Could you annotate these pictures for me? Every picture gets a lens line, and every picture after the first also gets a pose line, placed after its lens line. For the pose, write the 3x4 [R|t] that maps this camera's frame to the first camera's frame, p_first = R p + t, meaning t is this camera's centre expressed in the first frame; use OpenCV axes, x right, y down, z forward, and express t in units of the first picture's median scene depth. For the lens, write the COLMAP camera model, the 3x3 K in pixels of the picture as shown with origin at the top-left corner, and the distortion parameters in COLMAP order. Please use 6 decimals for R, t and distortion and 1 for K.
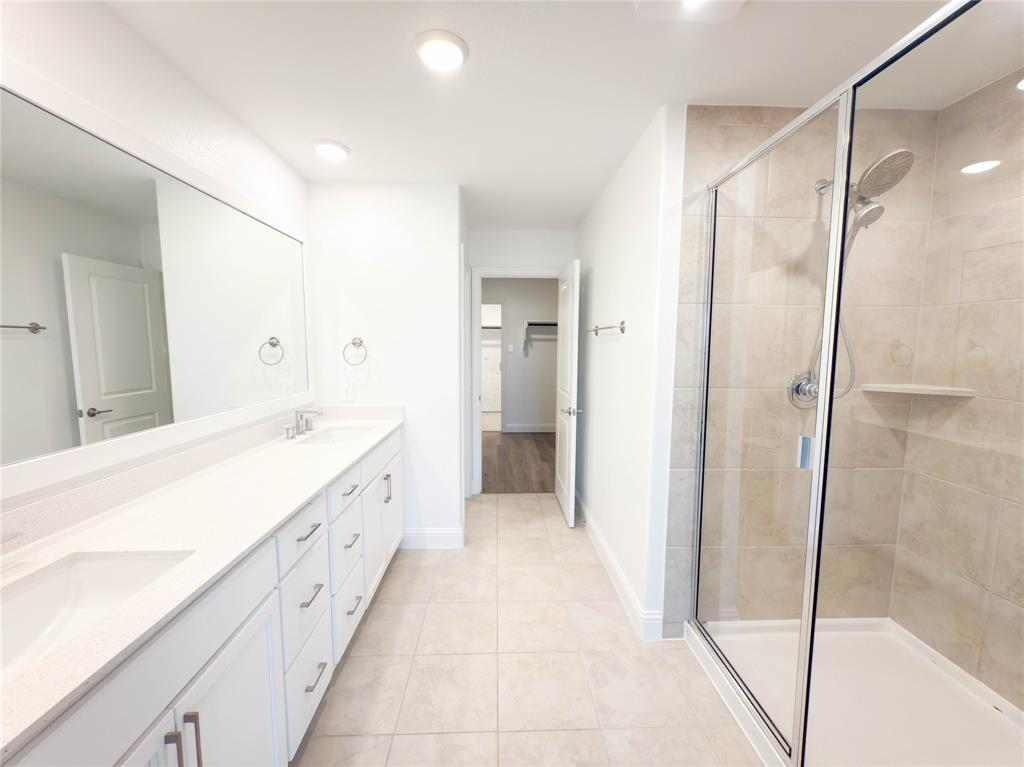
lens RADIAL K [[408.5, 0, 512.7], [0, 408.5, 384.7], [0, 0, 1]] dist [-0.001215, 0.001184]
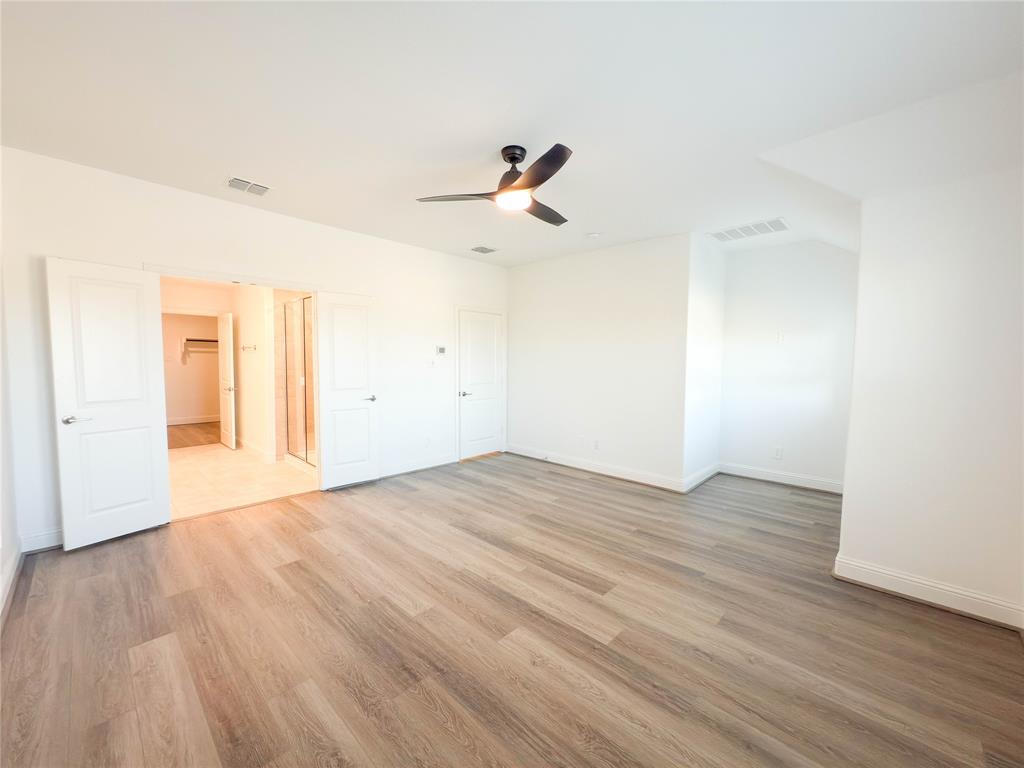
lens RADIAL K [[408.5, 0, 505.7], [0, 408.5, 383.7], [0, 0, 1]] dist [-0.001215, 0.001184]
pose [[0.728217, -0.032878, 0.684558, -0.283424], [0.058702, 0.998170, -0.014507, 0.176021], [-0.682828, 0.050749, 0.728814, -1.591001]]
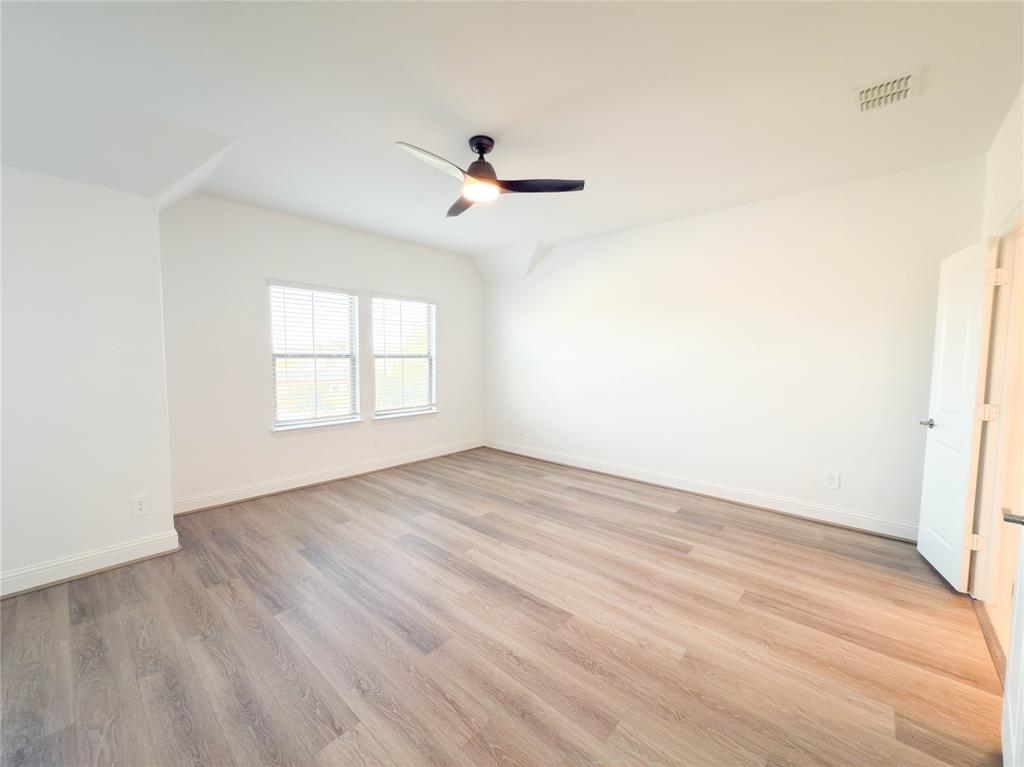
lens RADIAL K [[408.5, 0, 505.7], [0, 408.5, 382.6], [0, 0, 1]] dist [-0.001215, 0.001184]
pose [[-0.705203, 0.037797, -0.707997, 1.242200], [-0.080293, 0.987897, 0.132715, 0.020557], [0.704444, 0.150438, -0.693633, 0.038520]]
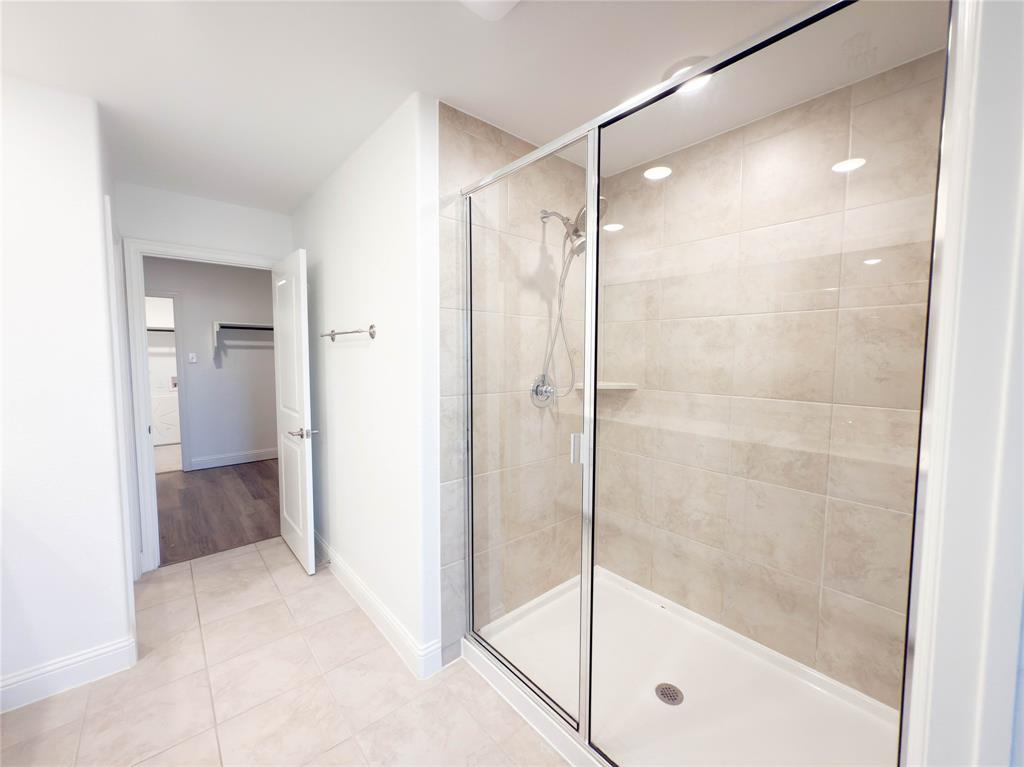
lens RADIAL K [[408.5, 0, 513.0], [0, 408.5, 383.7], [0, 0, 1]] dist [-0.001215, 0.001184]
pose [[0.779144, -0.046880, 0.625090, -0.044382], [0.061846, 0.998083, -0.002235, -0.007616], [-0.623787, 0.040401, 0.780550, 0.115443]]
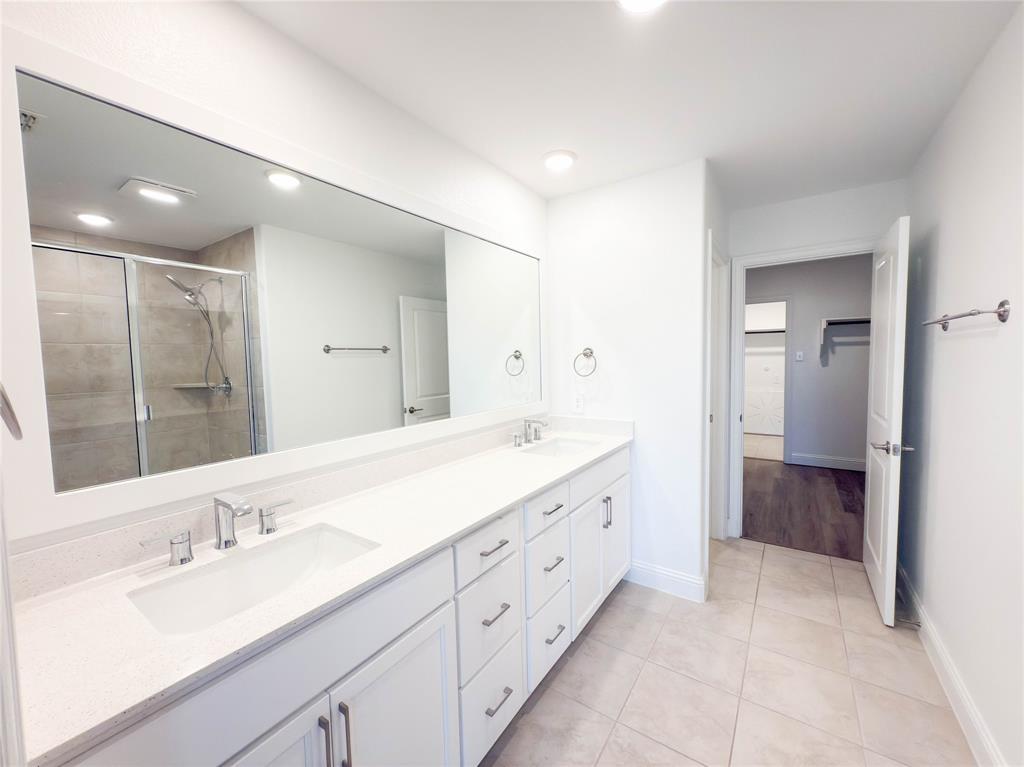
lens RADIAL K [[408.5, 0, 511.4], [0, 408.5, 383.5], [0, 0, 1]] dist [-0.001215, 0.001184]
pose [[0.800548, 0.015174, -0.599077, 0.056827], [-0.034136, 0.999211, -0.020307, -0.005336], [0.598296, 0.036707, 0.800434, 0.124777]]
